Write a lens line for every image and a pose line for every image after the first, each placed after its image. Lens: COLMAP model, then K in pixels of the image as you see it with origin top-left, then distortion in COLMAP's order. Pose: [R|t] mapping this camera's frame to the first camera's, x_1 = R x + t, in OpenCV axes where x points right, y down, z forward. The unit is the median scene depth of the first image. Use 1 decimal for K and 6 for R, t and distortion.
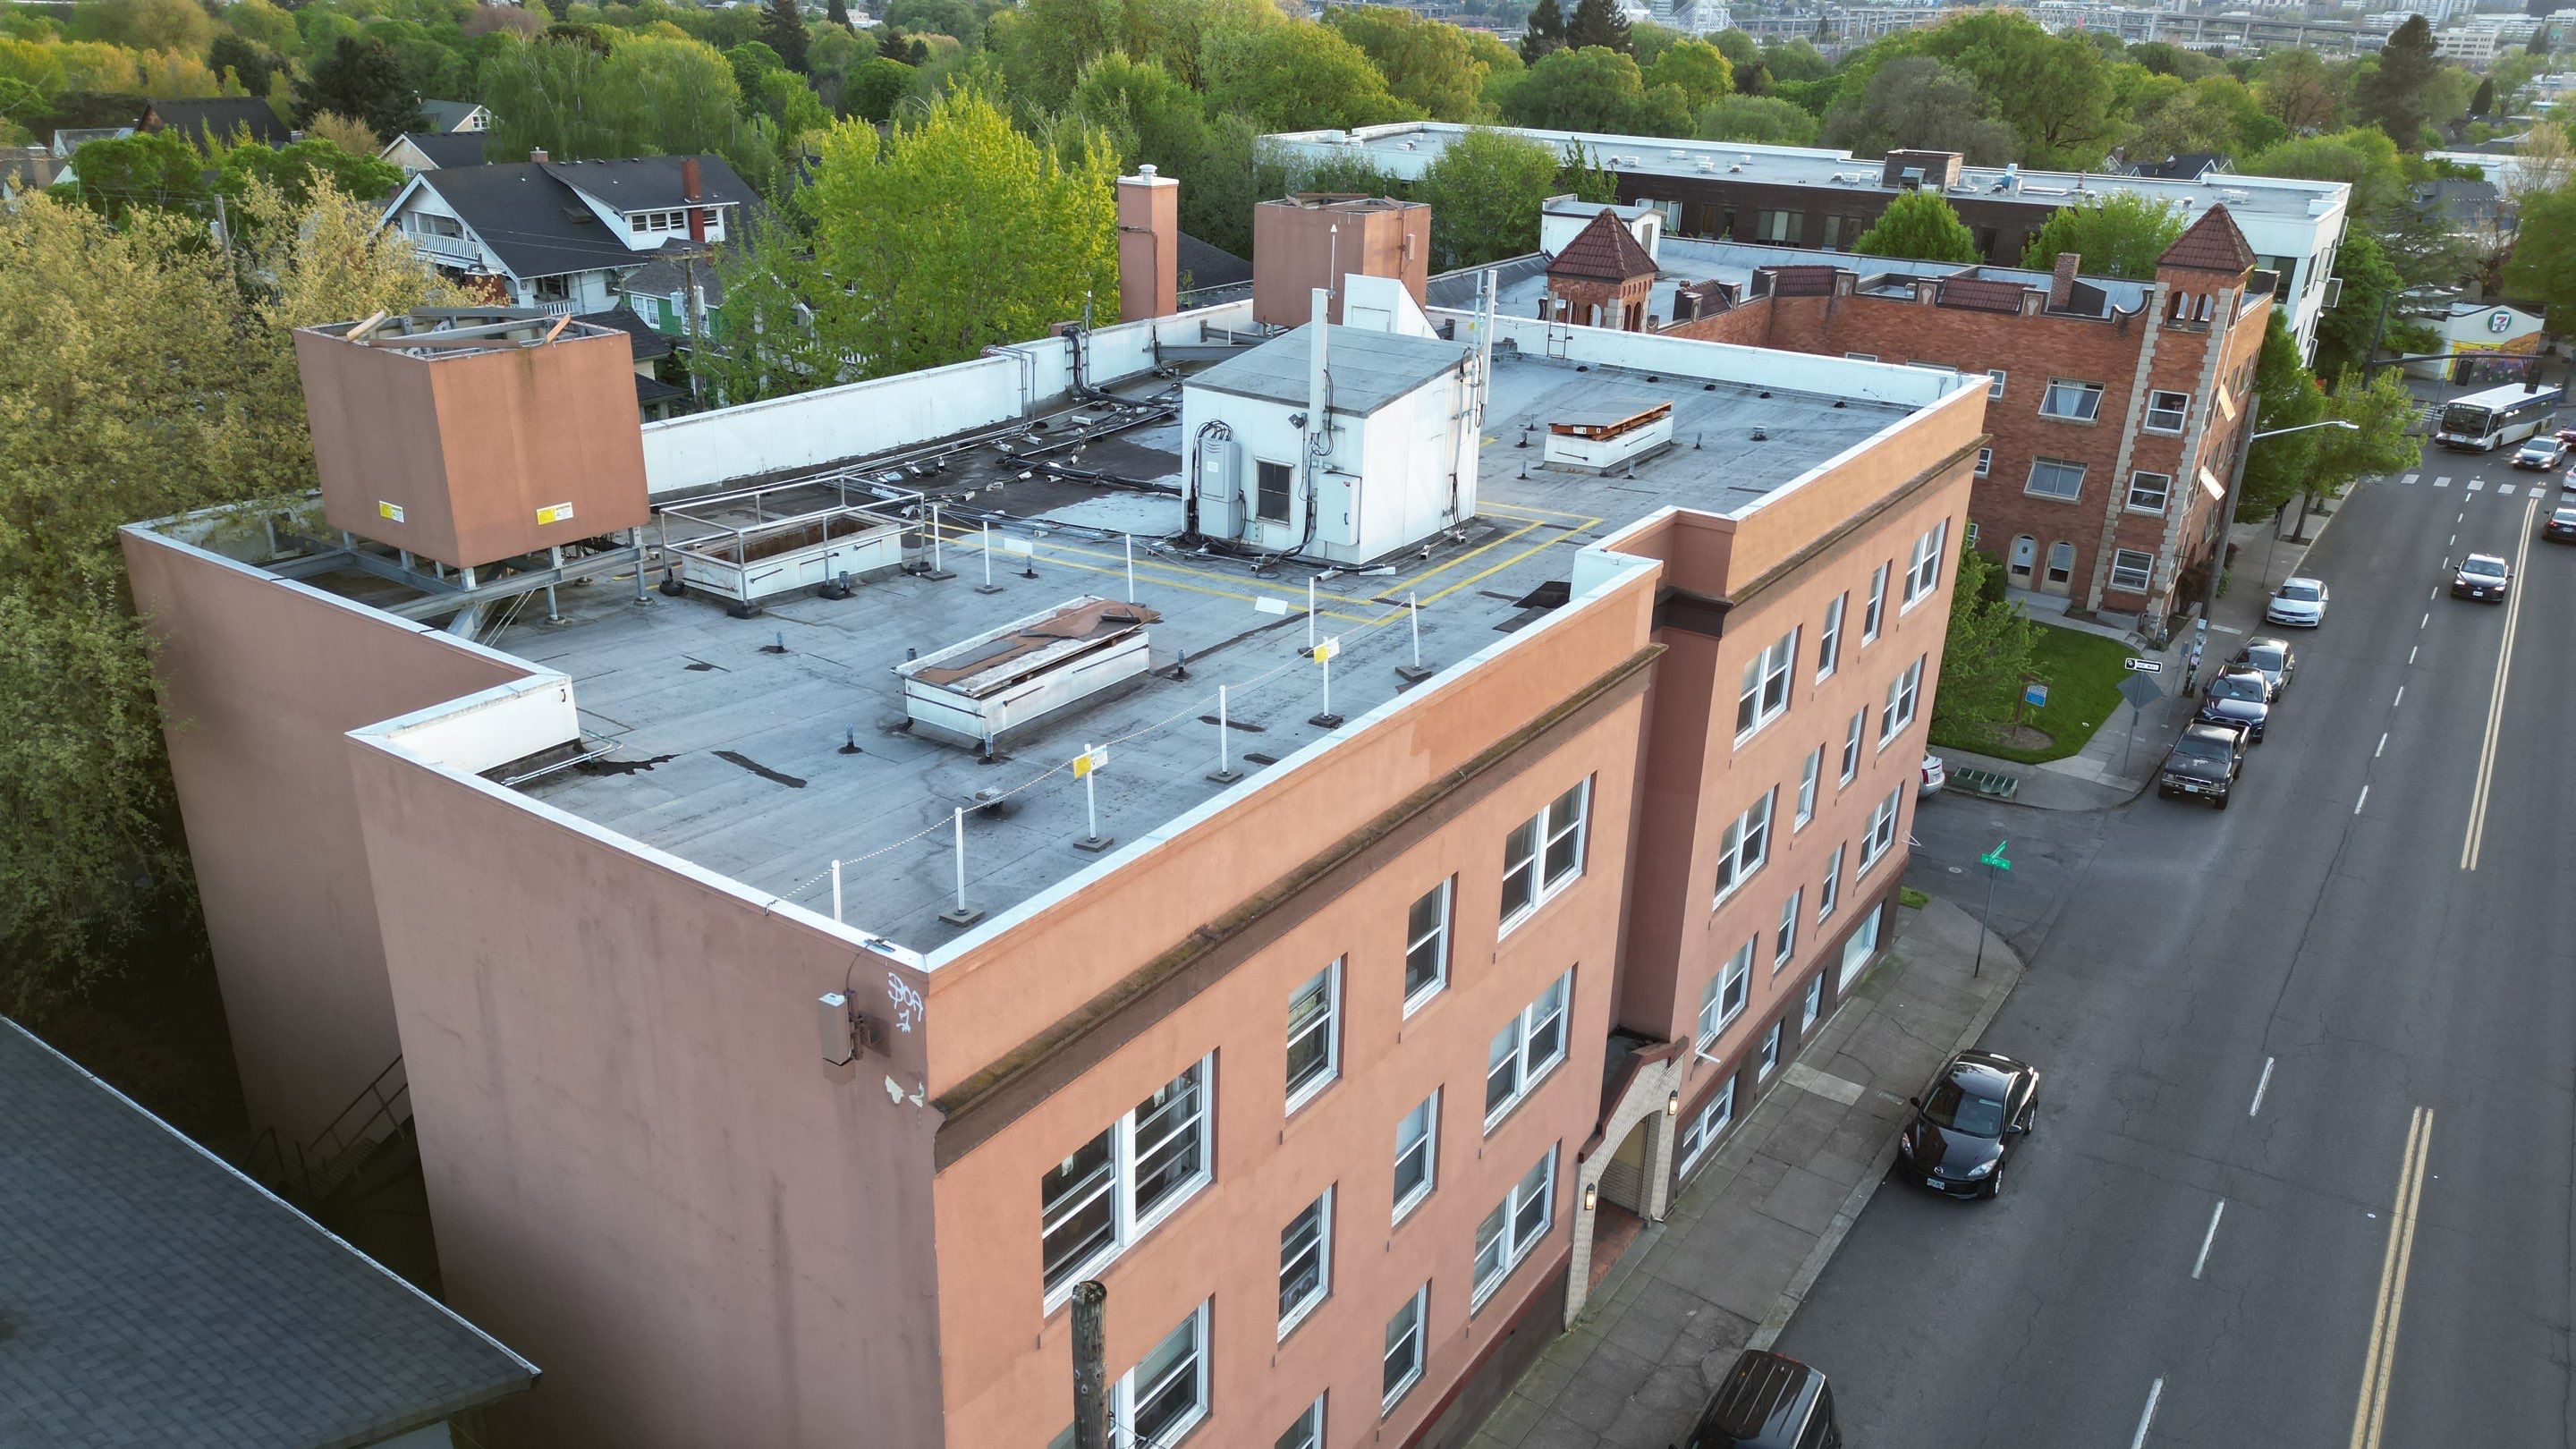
lens RADIAL K [[1797.5, 0, 1286.5], [0, 1797.5, 715.8], [0, 0, 1]] dist [0.088830, -0.101914]
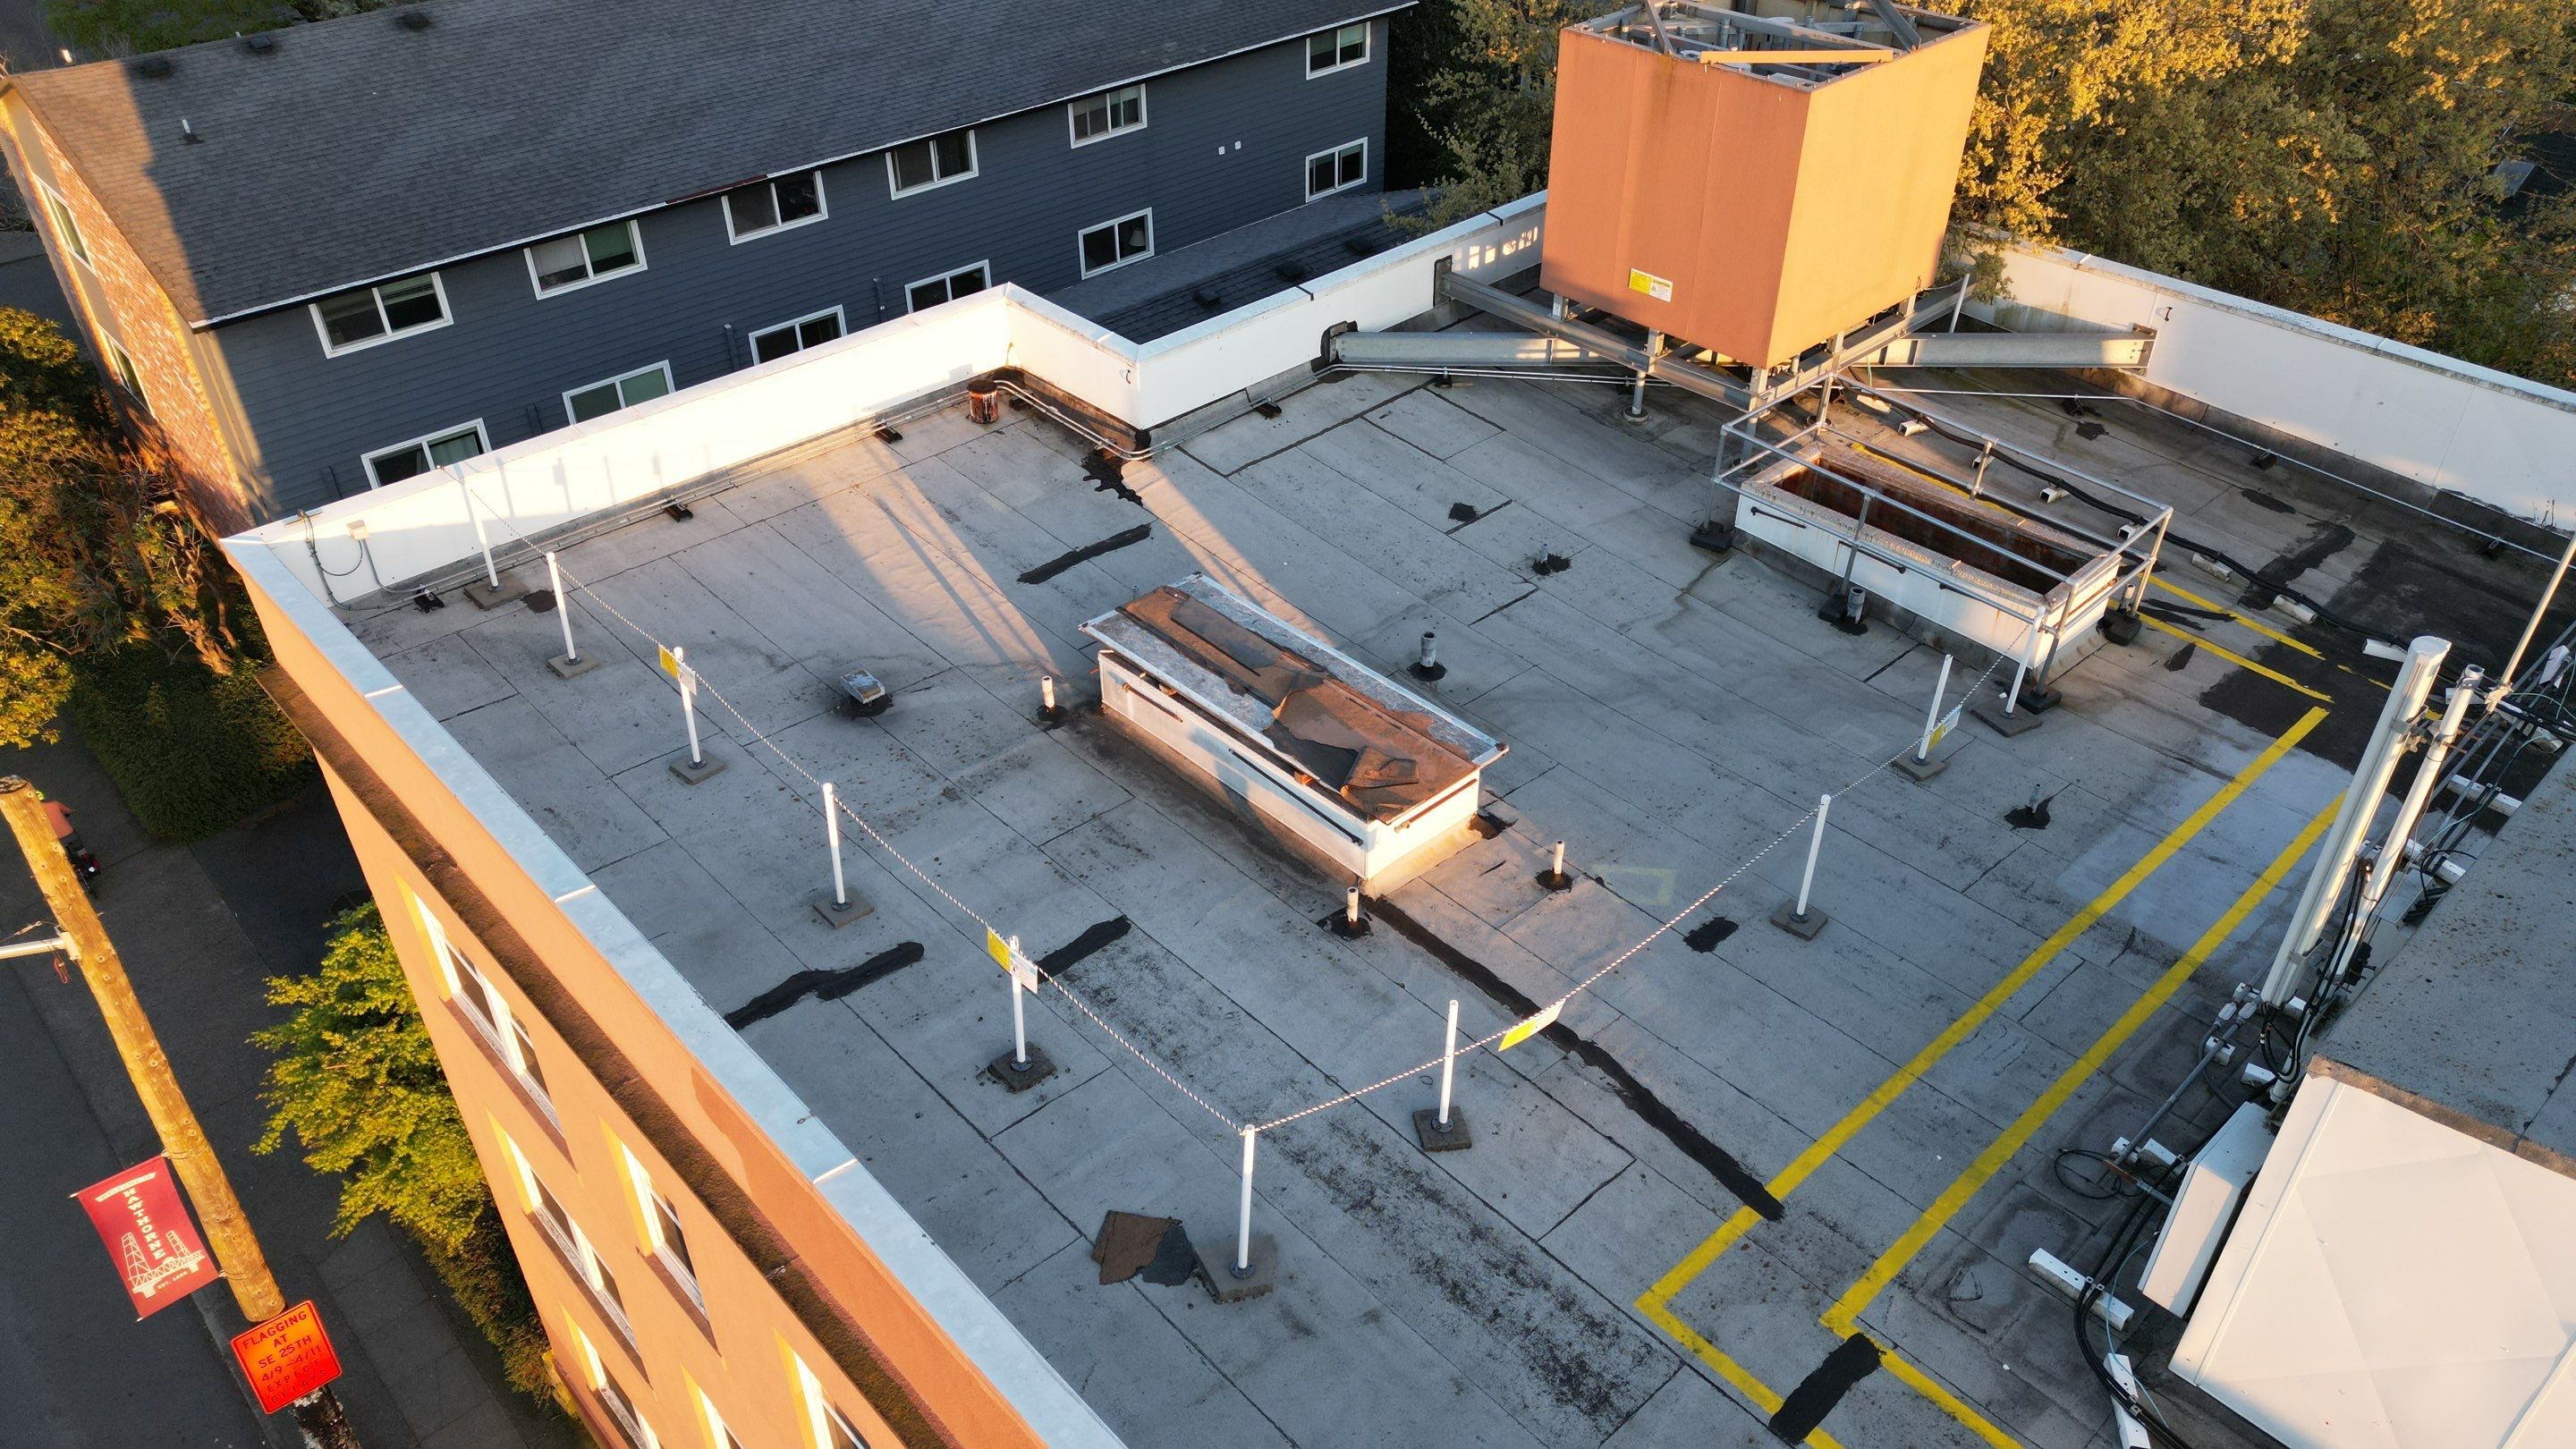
lens RADIAL K [[1797.5, 0, 1286.5], [0, 1797.5, 715.8], [0, 0, 1]] dist [0.088830, -0.101914]
pose [[-0.215128, 0.549043, -0.807634, 0.288864], [-0.366559, 0.721134, 0.587878, -0.315223], [0.905182, 0.422514, 0.046120, 0.767738]]
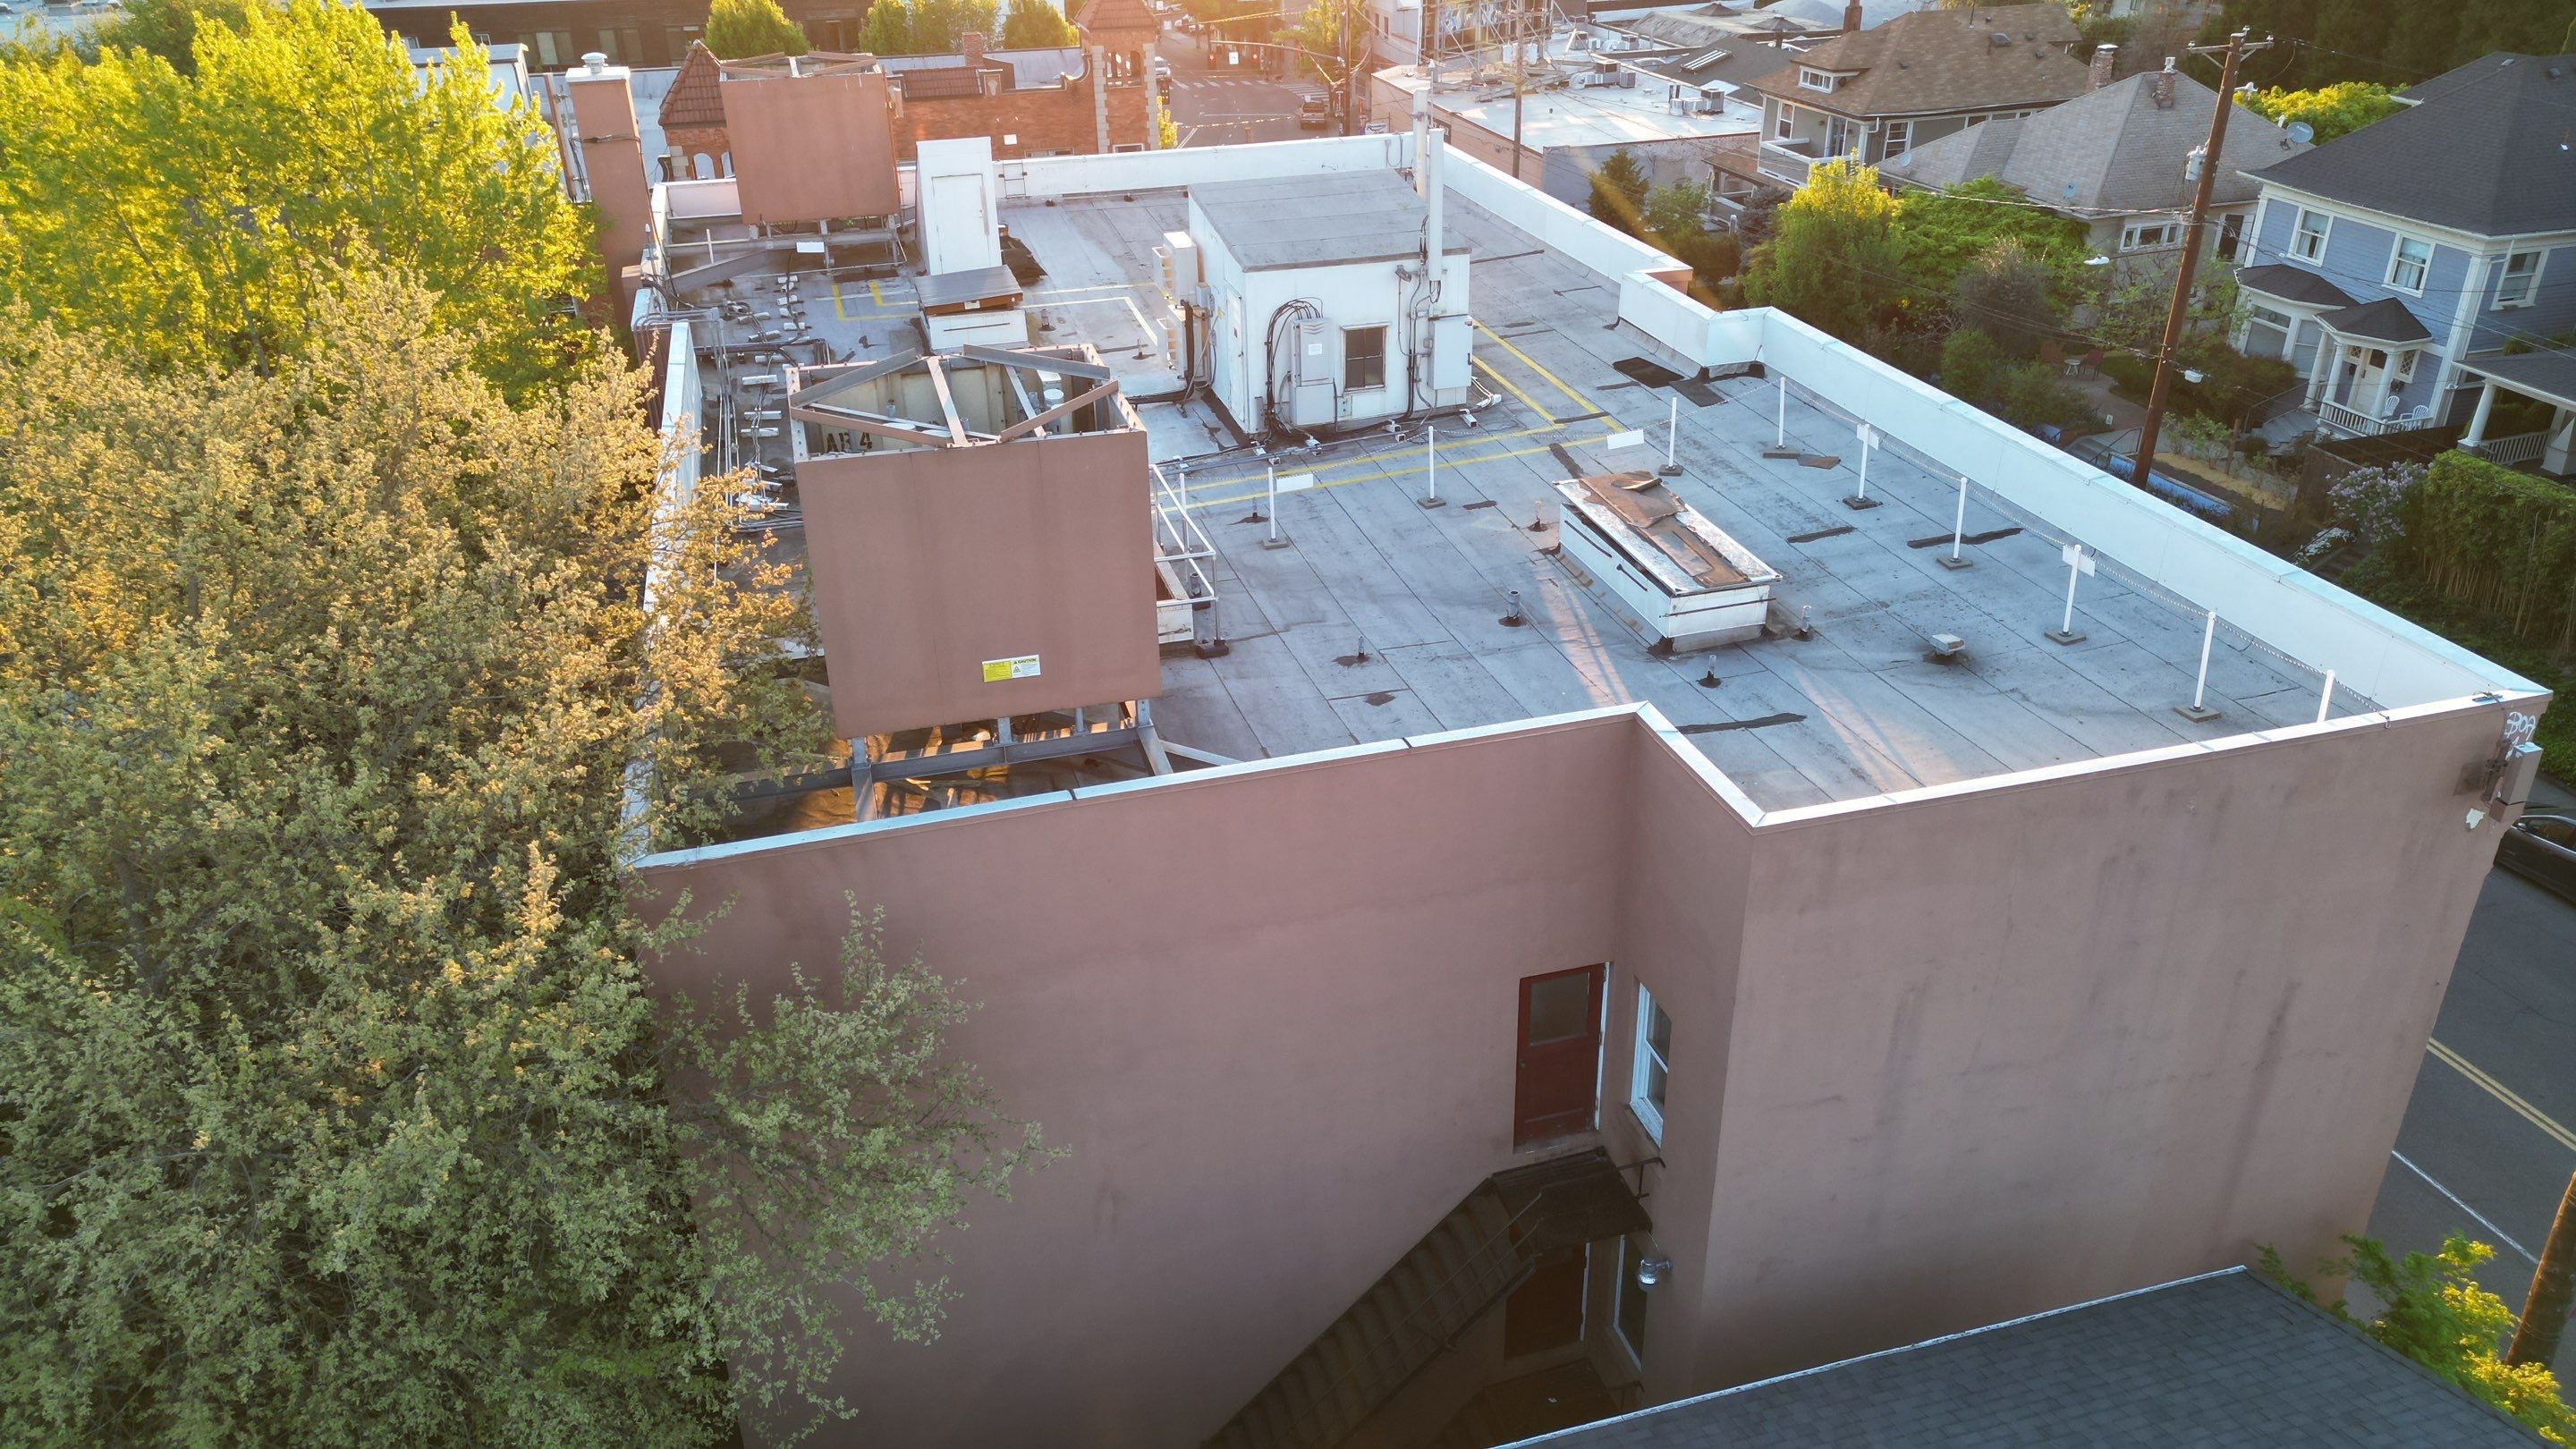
lens RADIAL K [[1797.5, 0, 1286.5], [0, 1797.5, 715.8], [0, 0, 1]] dist [0.088830, -0.101914]
pose [[0.644347, -0.388648, 0.658612, -0.743269], [0.318434, 0.919372, 0.230987, -0.185525], [-0.695282, 0.060889, 0.716153, 0.356715]]
